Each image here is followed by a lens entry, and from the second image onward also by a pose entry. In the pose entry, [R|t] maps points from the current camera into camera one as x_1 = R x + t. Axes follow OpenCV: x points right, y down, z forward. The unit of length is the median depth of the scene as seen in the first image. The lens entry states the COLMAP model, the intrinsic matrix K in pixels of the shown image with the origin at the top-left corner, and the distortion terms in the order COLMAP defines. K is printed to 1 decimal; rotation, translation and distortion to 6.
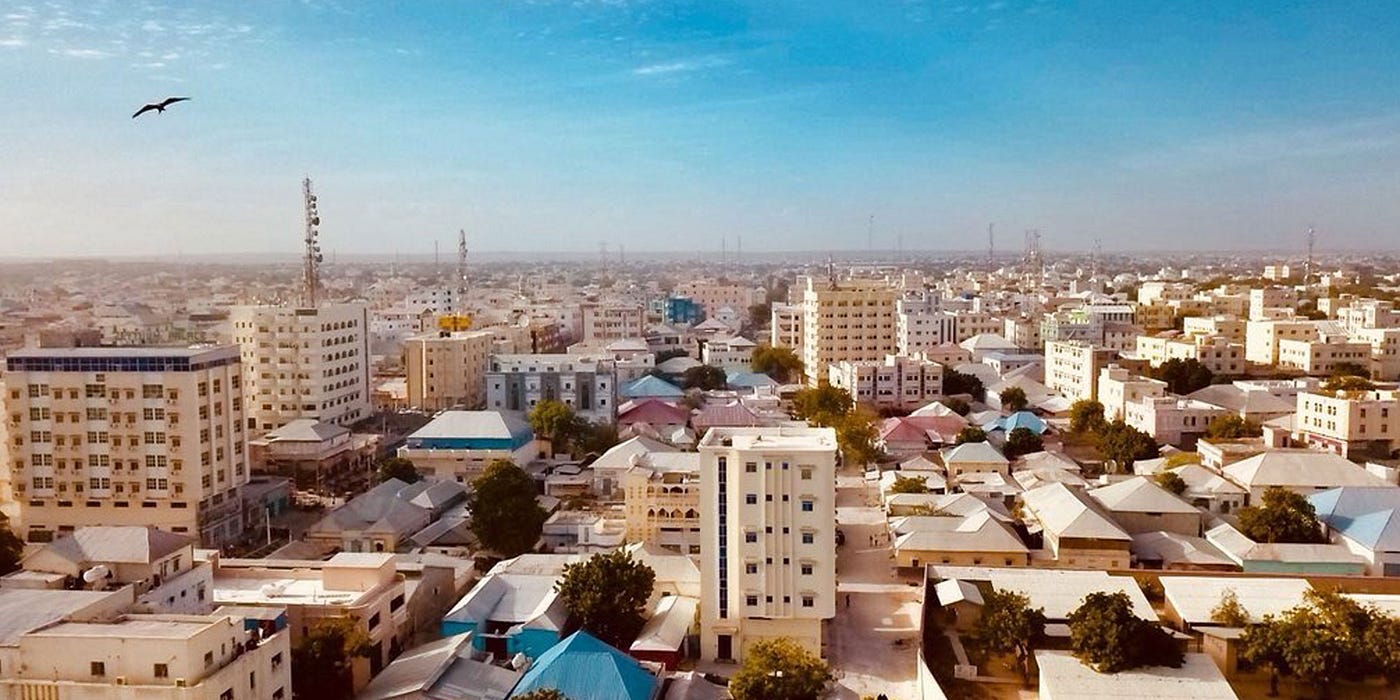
lens RADIAL K [[1130.8, 0, 702.5], [0, 1130.8, 349.1], [0, 0, 1]] dist [-0.006972, 0.035718]
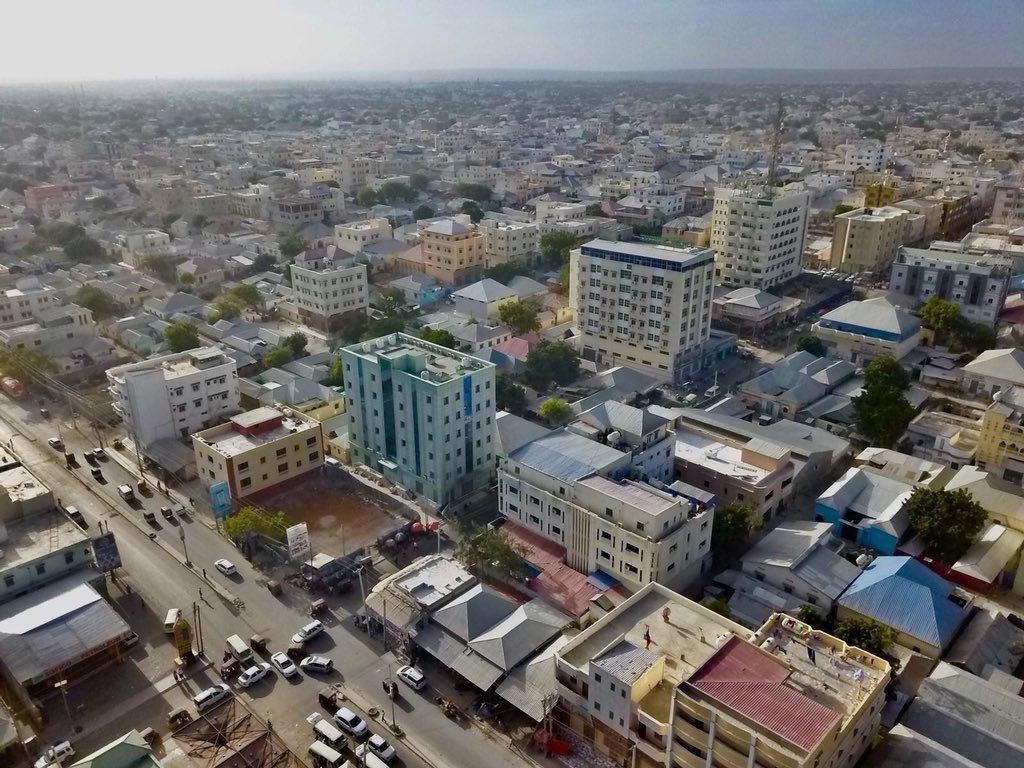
lens RADIAL K [[804.3, 0, 511.4], [0, 804.3, 381.3], [0, 0, 1]] dist [0.003418, 0.021356]
pose [[0.803183, 0.217662, -0.554545, -0.000099], [-0.060962, 0.956006, 0.286942, -0.131658], [0.592605, -0.196661, 0.781117, -0.018515]]
